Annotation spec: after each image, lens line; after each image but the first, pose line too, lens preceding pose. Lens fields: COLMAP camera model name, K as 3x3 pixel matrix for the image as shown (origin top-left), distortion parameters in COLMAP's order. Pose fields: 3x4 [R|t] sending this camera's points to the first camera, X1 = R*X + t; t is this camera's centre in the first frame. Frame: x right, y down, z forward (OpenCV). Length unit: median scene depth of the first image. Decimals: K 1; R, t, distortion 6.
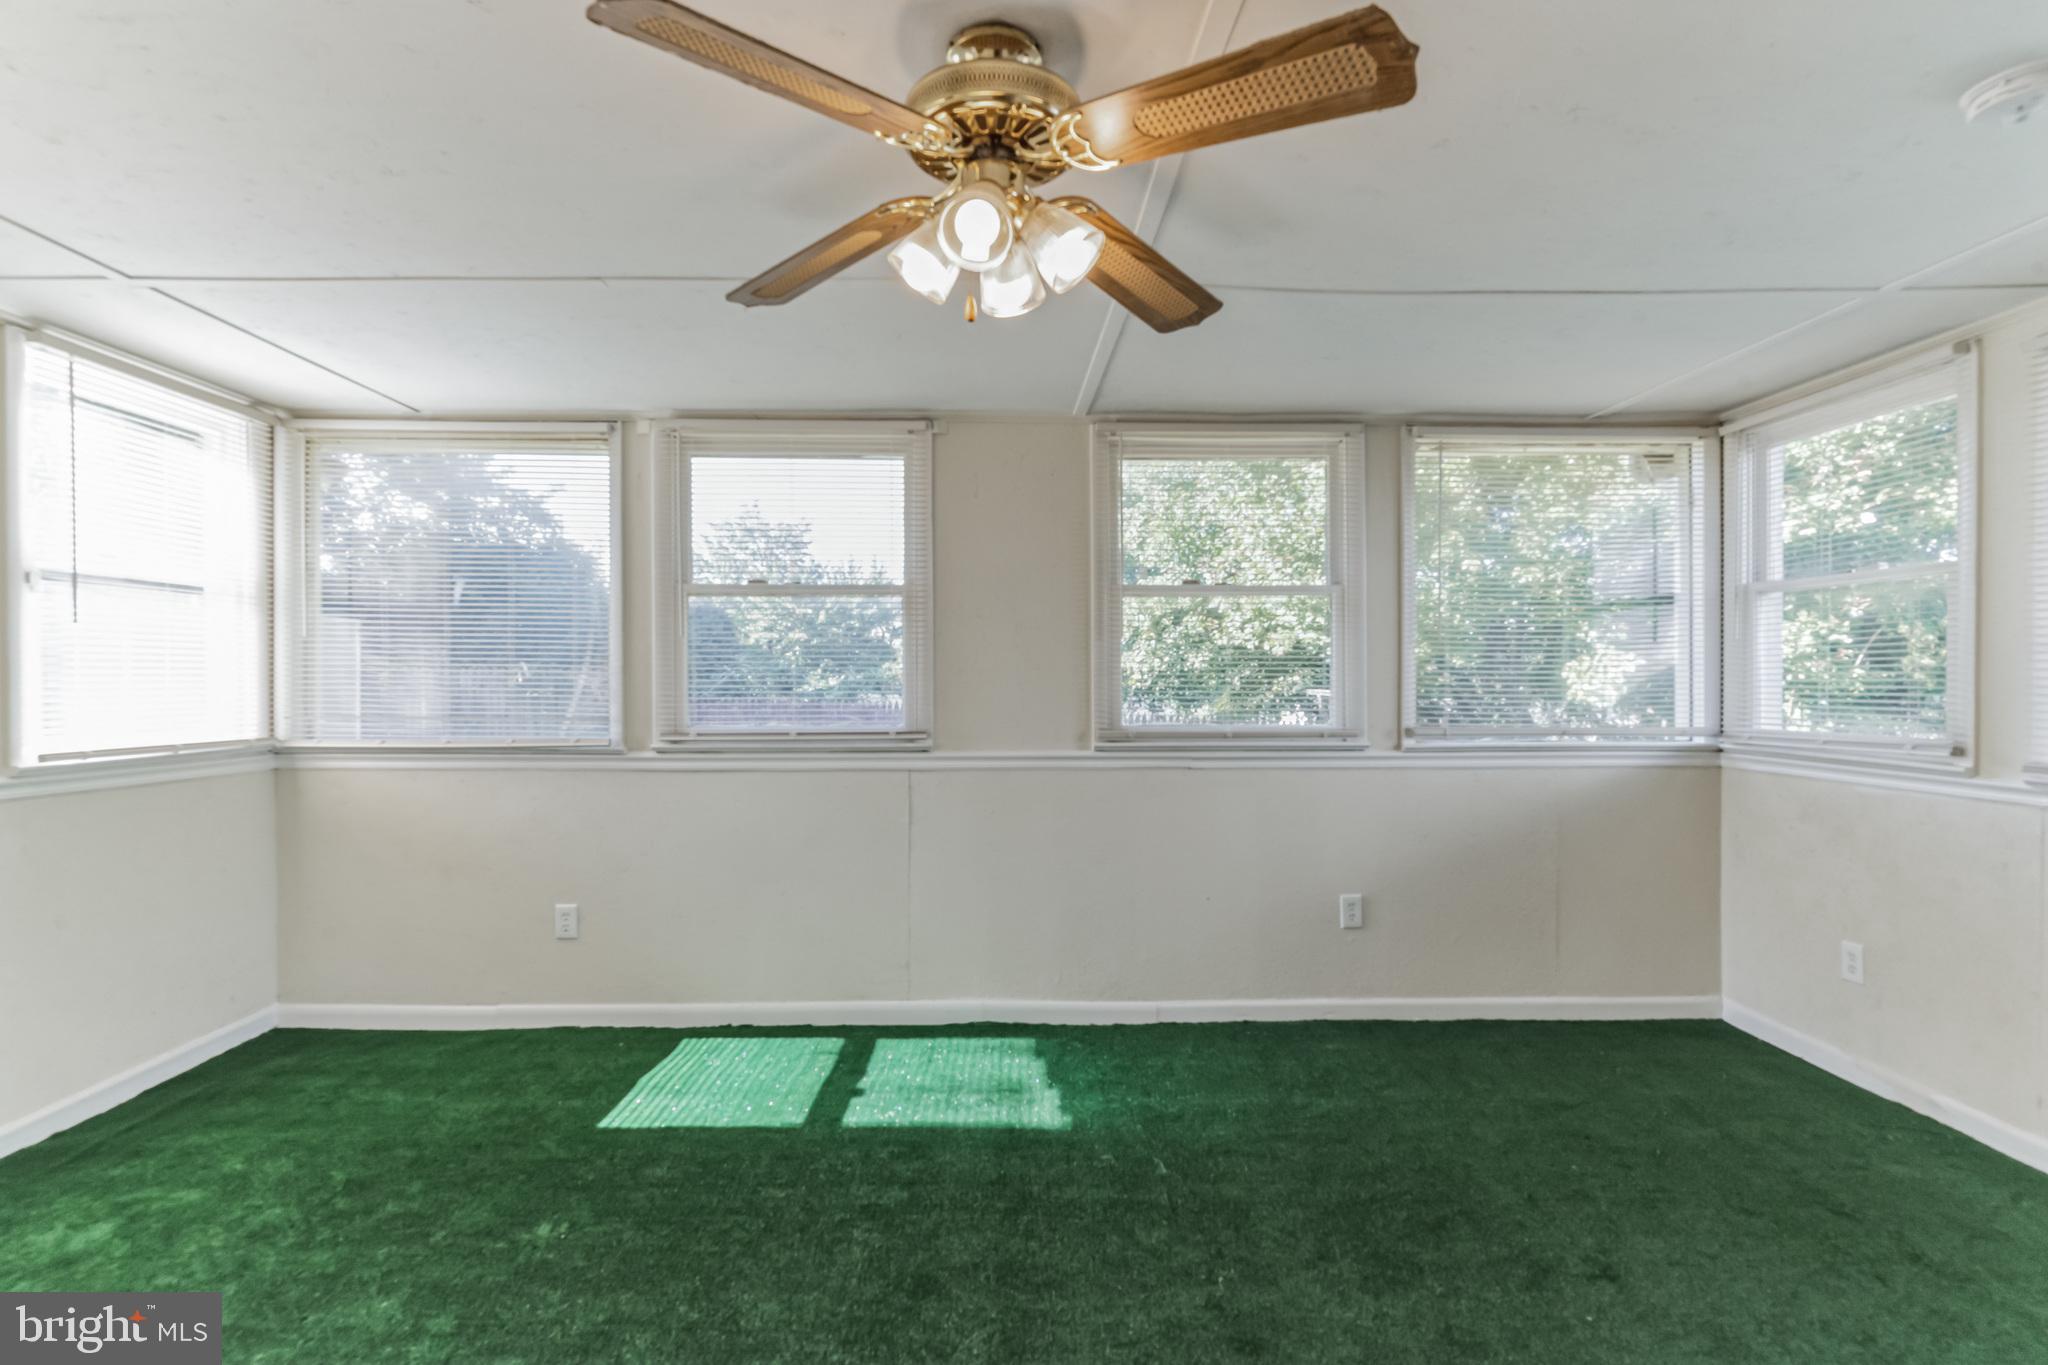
lens RADIAL K [[988.3, 0, 1016.1], [0, 988.3, 685.8], [0, 0, 1]] dist [0.004799, -0.000842]
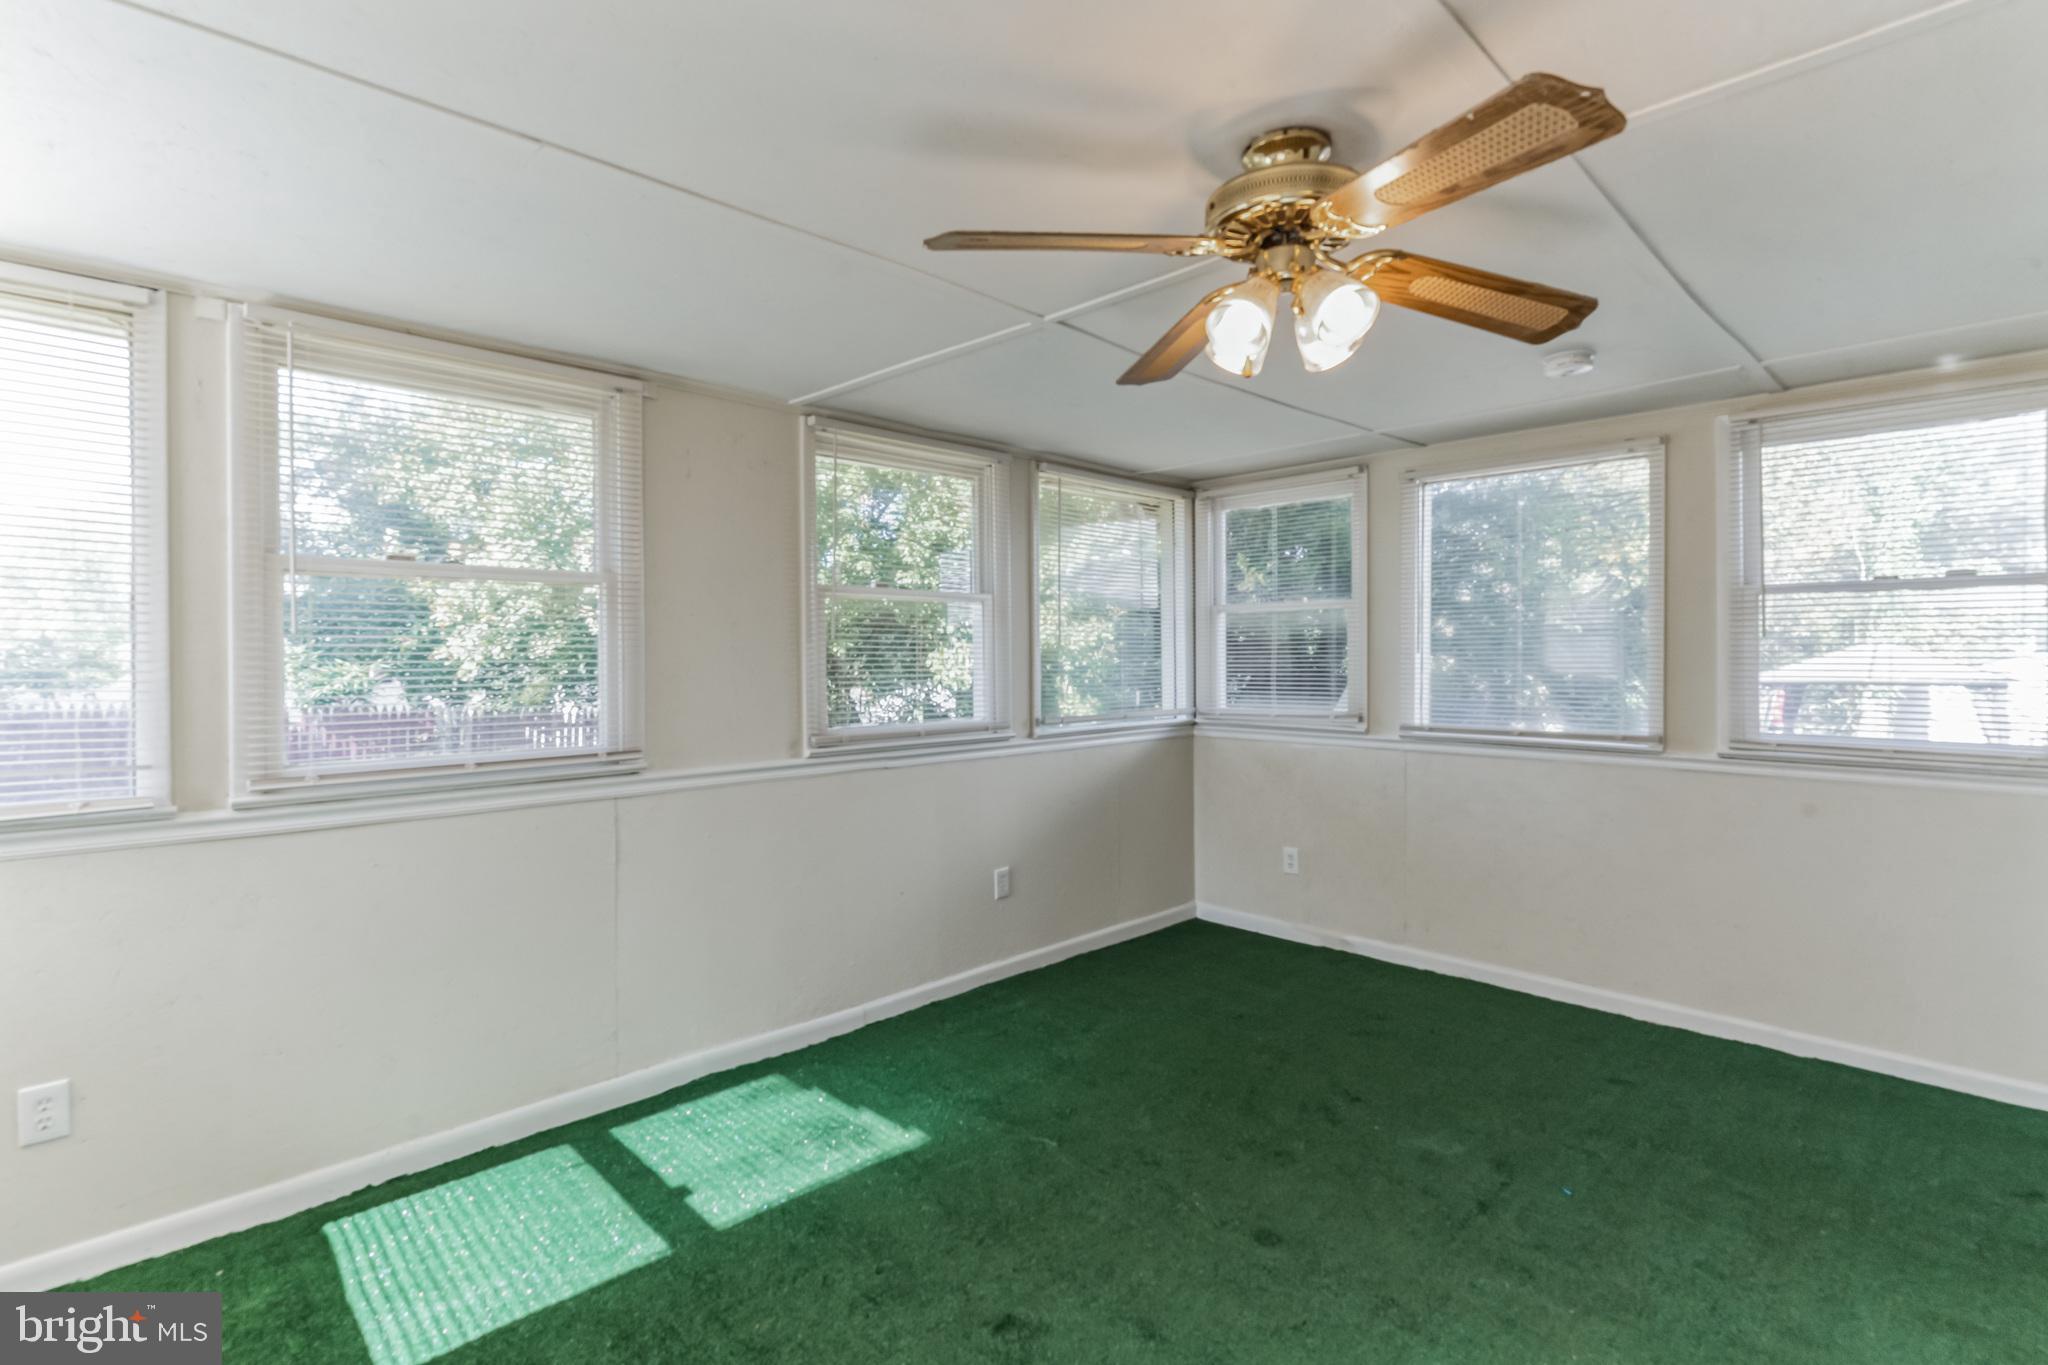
lens RADIAL K [[988.3, 0, 1018.5], [0, 988.3, 664.8], [0, 0, 1]] dist [0.004799, -0.000842]
pose [[0.727511, -0.009084, 0.686036, -0.432711], [0.011571, 0.999933, 0.000970, -0.023288], [-0.685998, 0.007232, 0.727567, 0.166350]]
